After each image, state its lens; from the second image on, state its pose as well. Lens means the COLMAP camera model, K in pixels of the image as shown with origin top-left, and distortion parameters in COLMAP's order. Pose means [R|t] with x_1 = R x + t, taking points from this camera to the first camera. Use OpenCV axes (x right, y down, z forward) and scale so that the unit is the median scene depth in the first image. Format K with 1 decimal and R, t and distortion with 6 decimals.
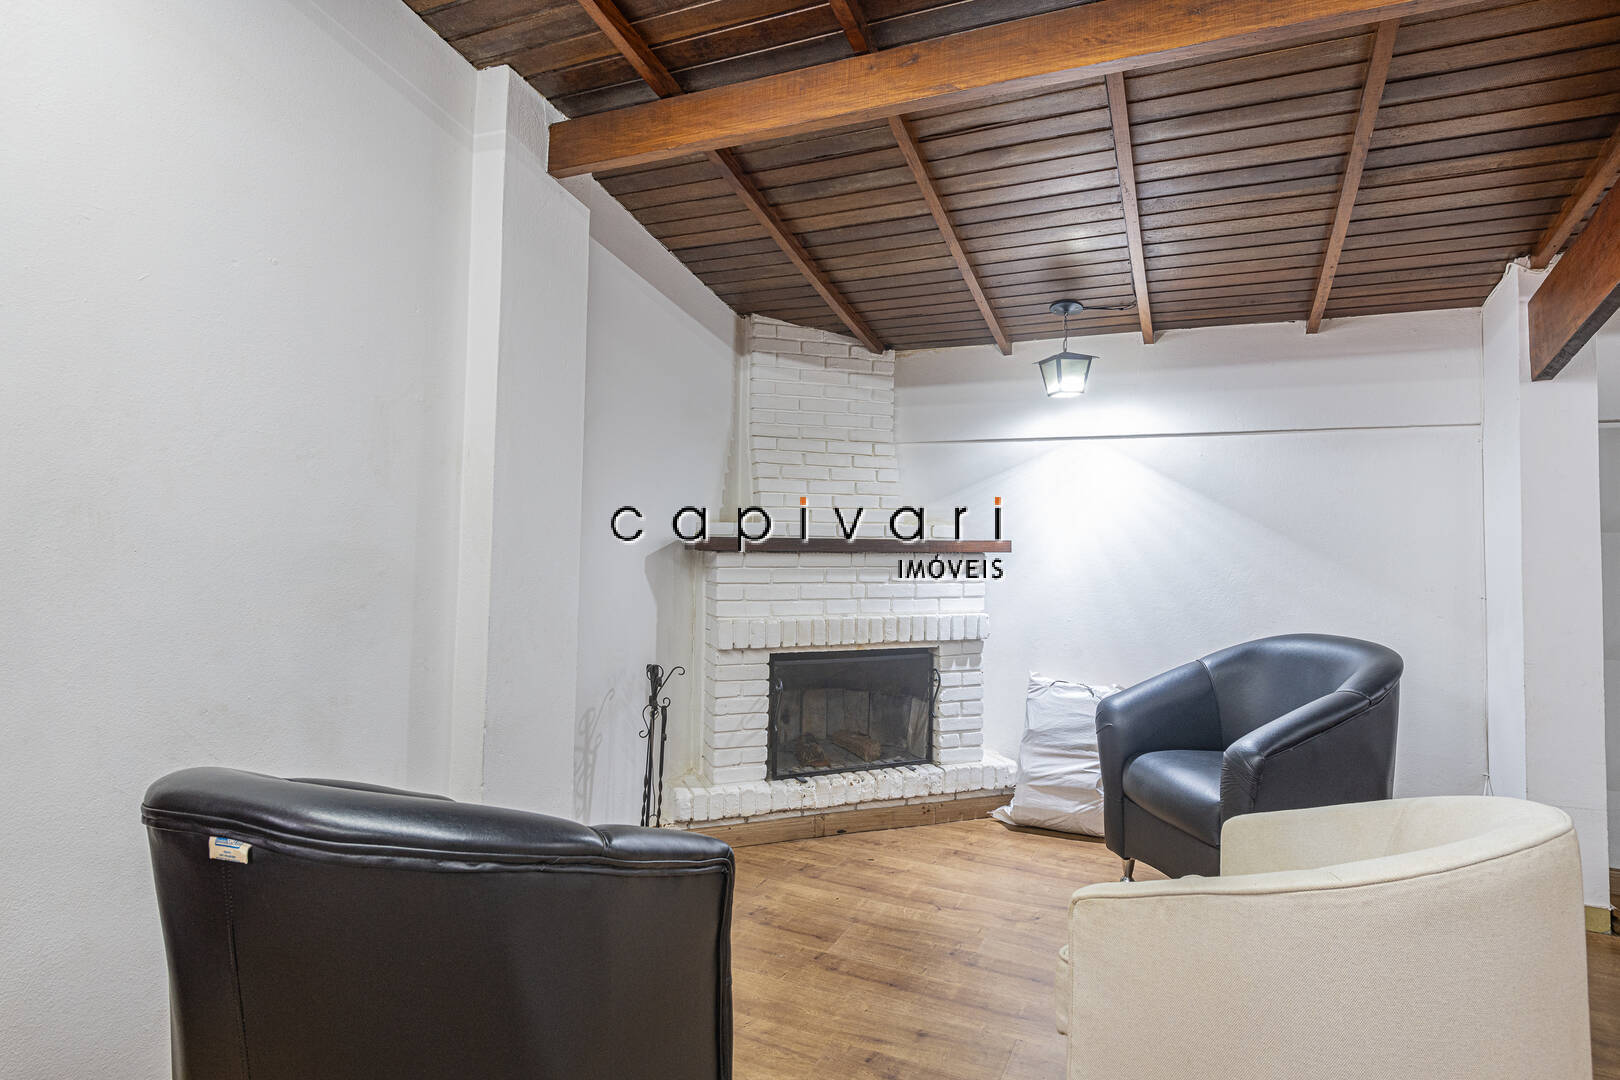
lens RADIAL K [[880.7, 0, 814.4], [0, 880.7, 488.9], [0, 0, 1]] dist [0.013649, -0.000175]
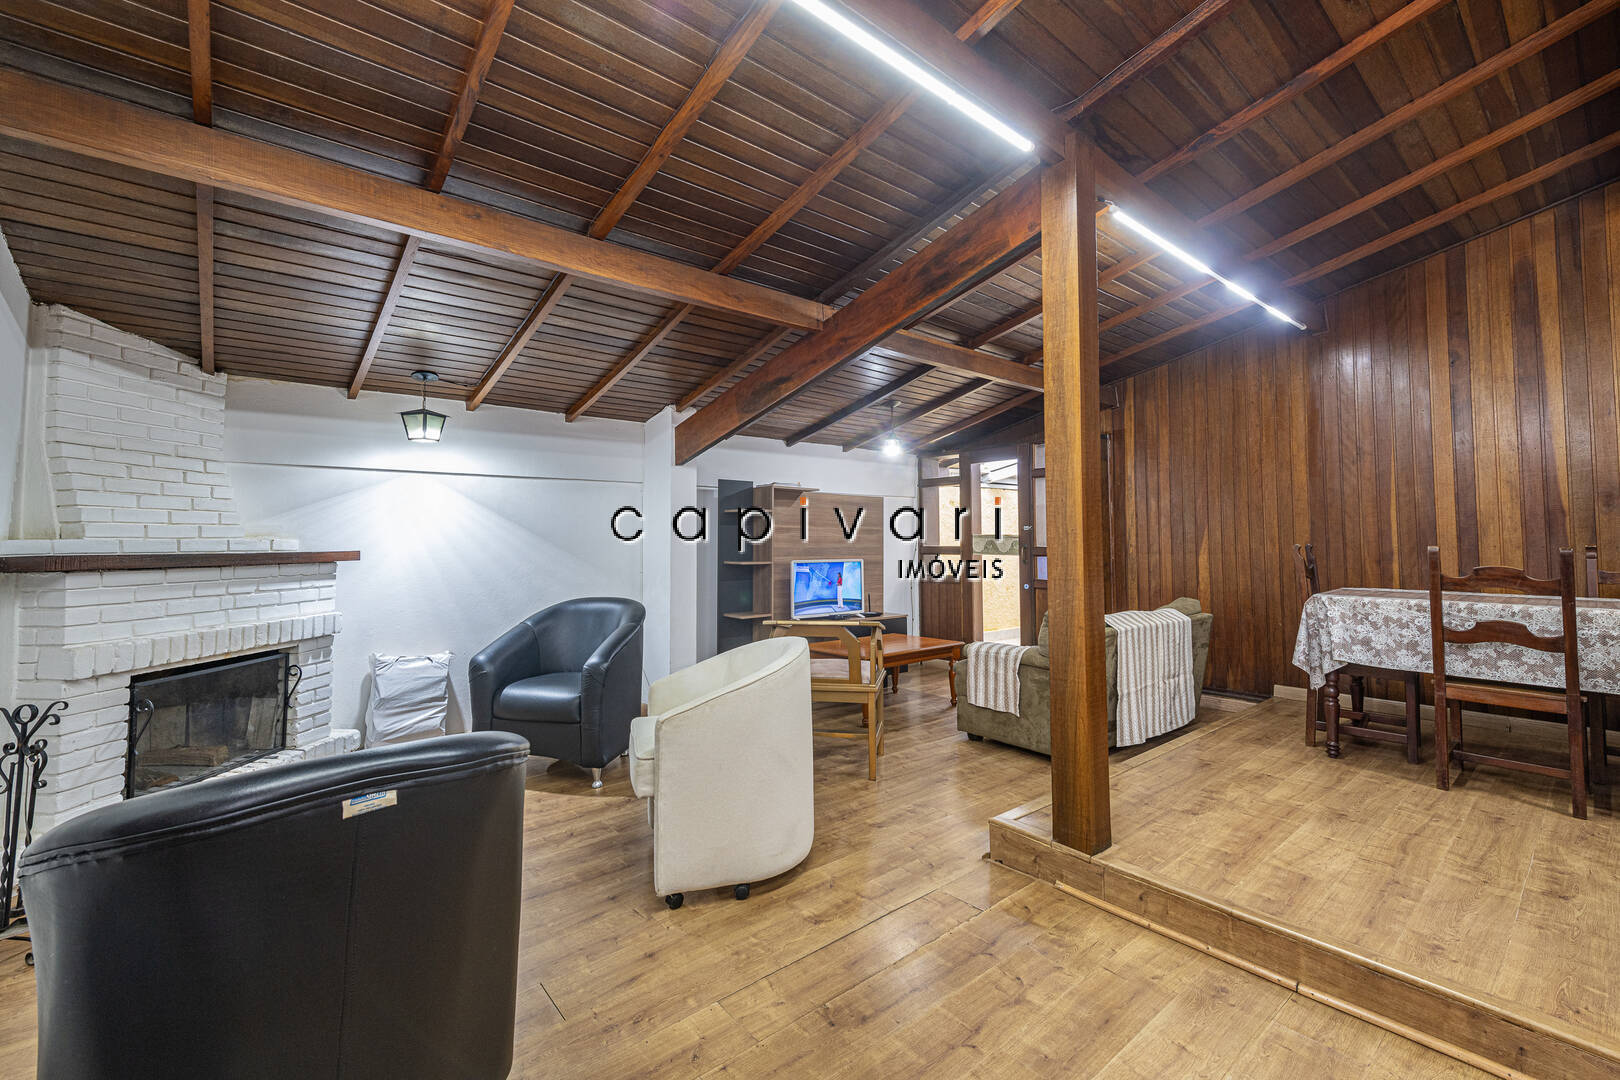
lens RADIAL K [[682.0, 0, 816.4], [0, 682.0, 509.1], [0, 0, 1]] dist [0.015375, -0.005074]
pose [[0.432683, 0.025261, 0.901192, -0.388960], [-0.026495, 0.999532, -0.015297, -0.002420], [-0.901157, -0.017259, 0.433150, 0.007227]]
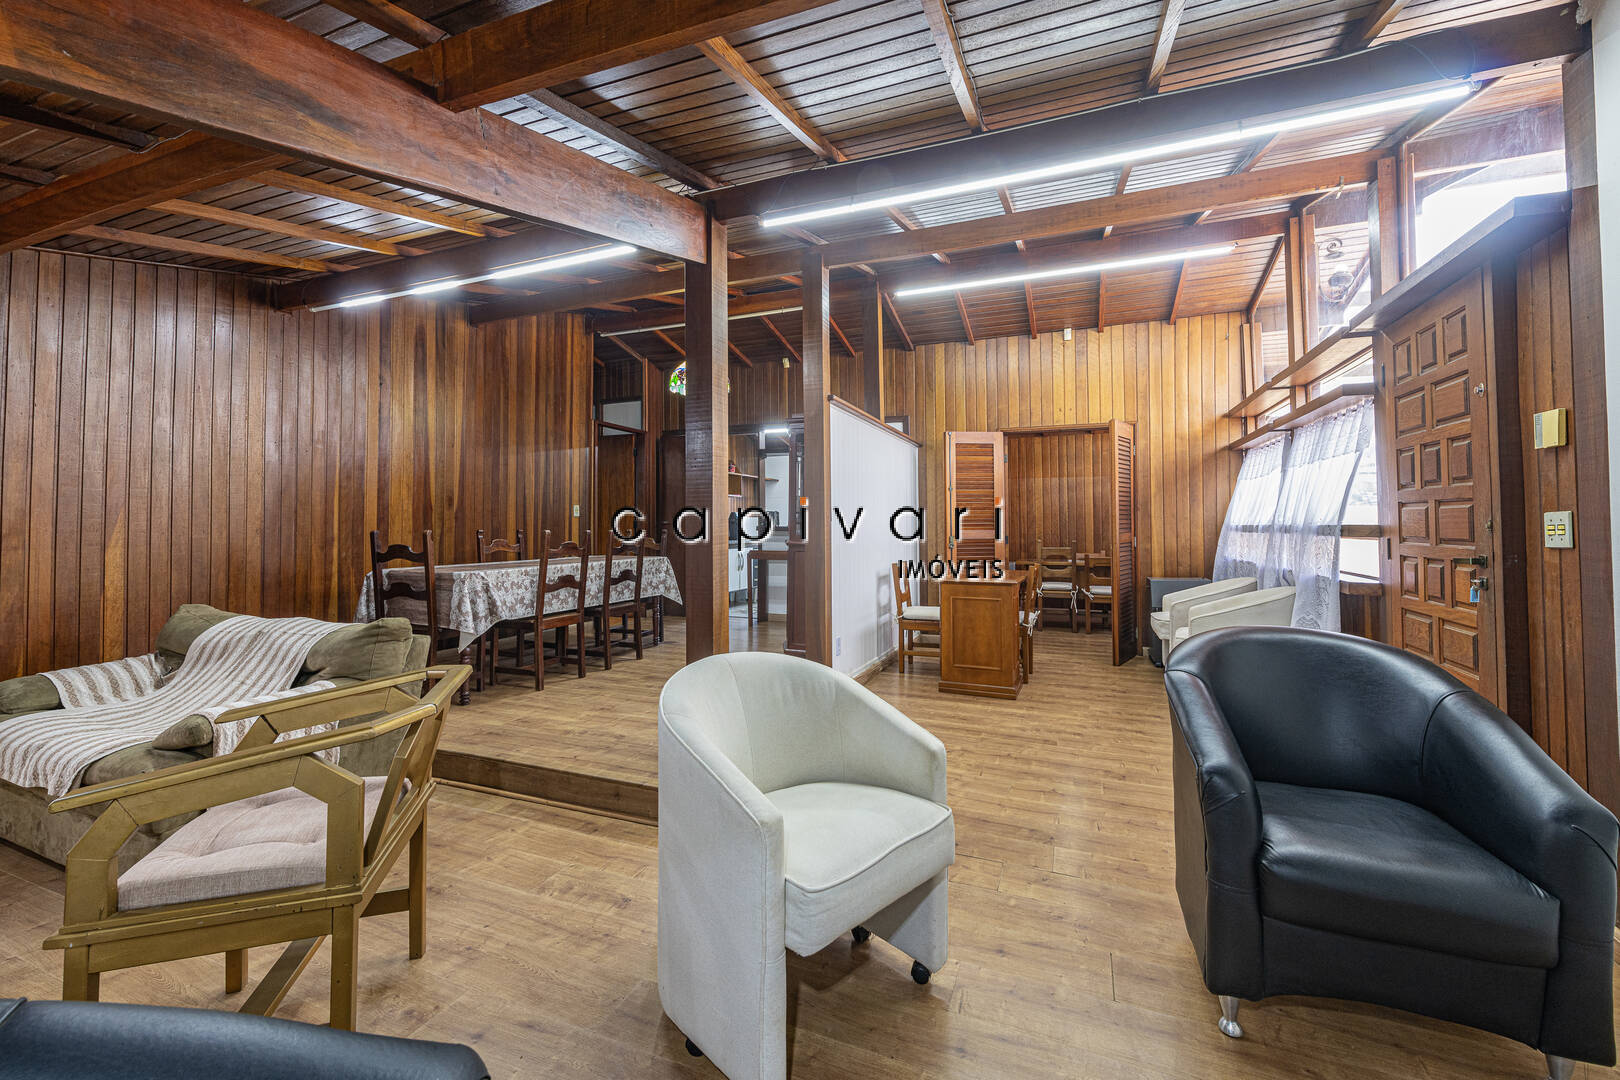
lens RADIAL K [[643.3, 0, 815.9], [0, 643.3, 515.3], [0, 0, 1]] dist [0.008206, -0.000131]
pose [[-0.998945, -0.012051, -0.044324, 0.239051], [-0.009504, 0.998316, -0.057231, 0.044927], [0.044939, -0.056750, -0.997377, 0.886596]]
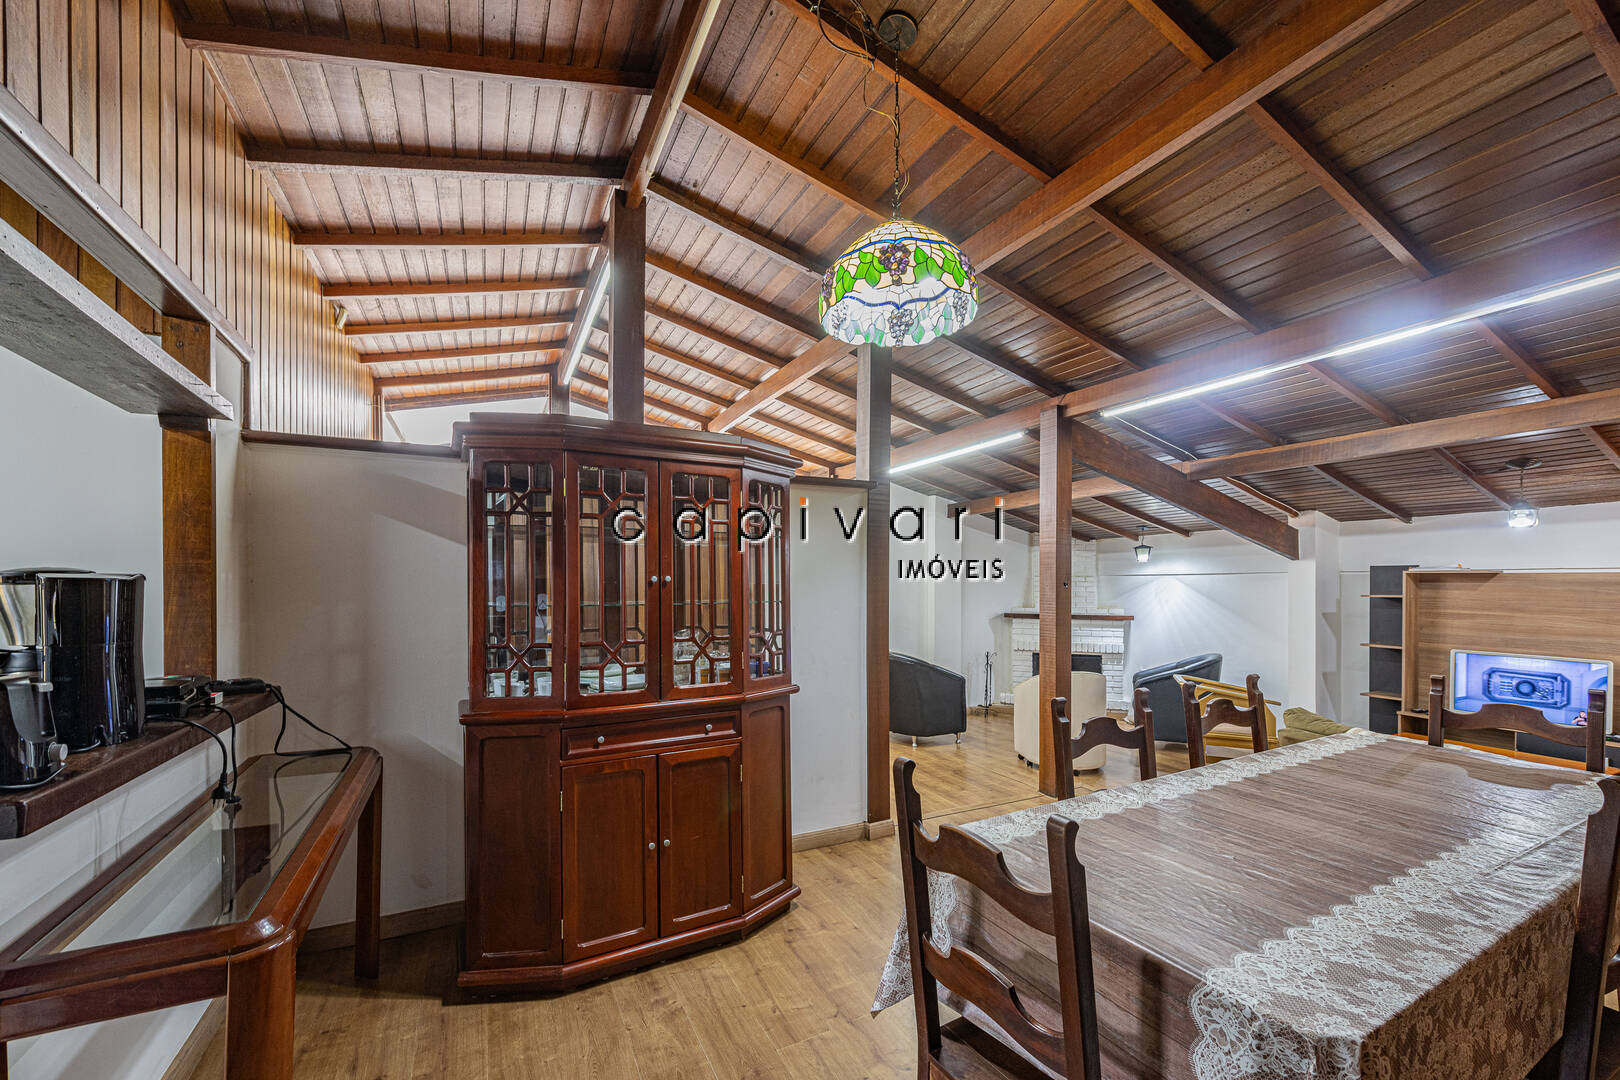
lens RADIAL K [[673.6, 0, 802.6], [0, 673.6, 583.0], [0, 0, 1]] dist [0.001416, -0.000077]
pose [[0.764232, -0.012197, -0.644826, 0.791431], [0.035805, 0.999082, 0.023537, -0.123594], [0.643947, -0.041075, 0.763967, -1.176846]]
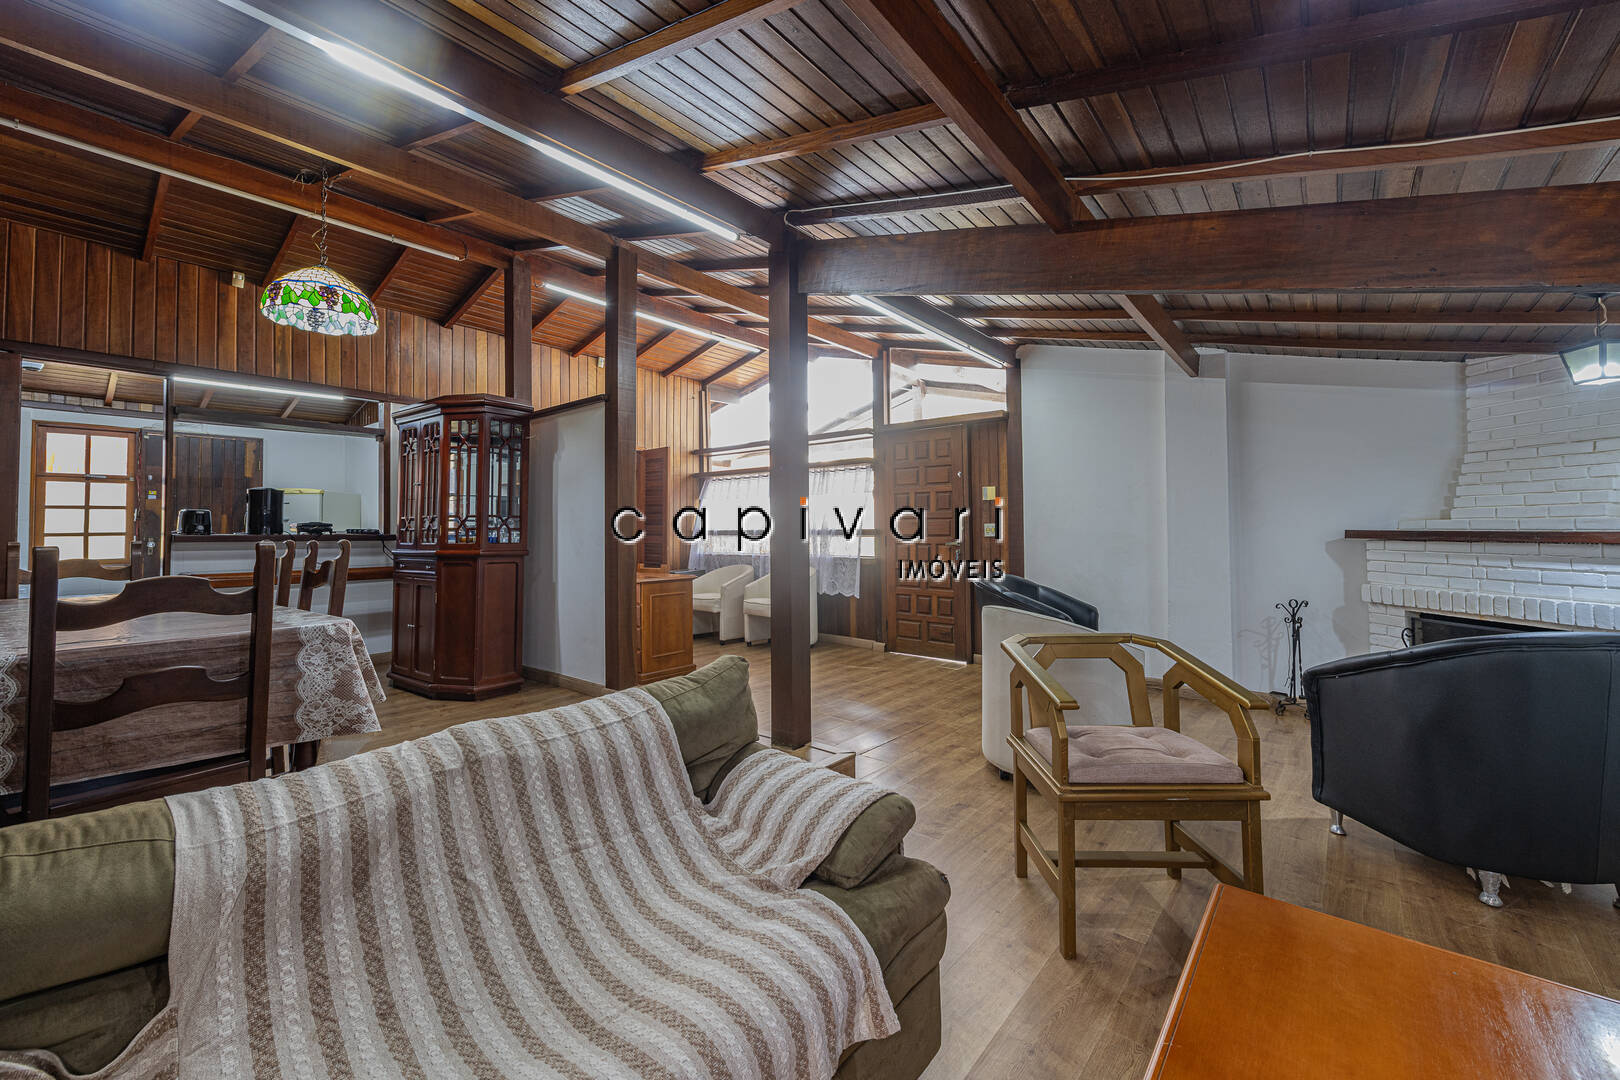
lens RADIAL K [[643.3, 0, 815.9], [0, 643.3, 515.3], [0, 0, 1]] dist [0.008206, -0.000131]
pose [[-0.260777, -0.033970, -0.964801, 1.184294], [0.043112, 0.997974, -0.046791, 0.037137], [0.964436, -0.053797, -0.258784, 0.334448]]
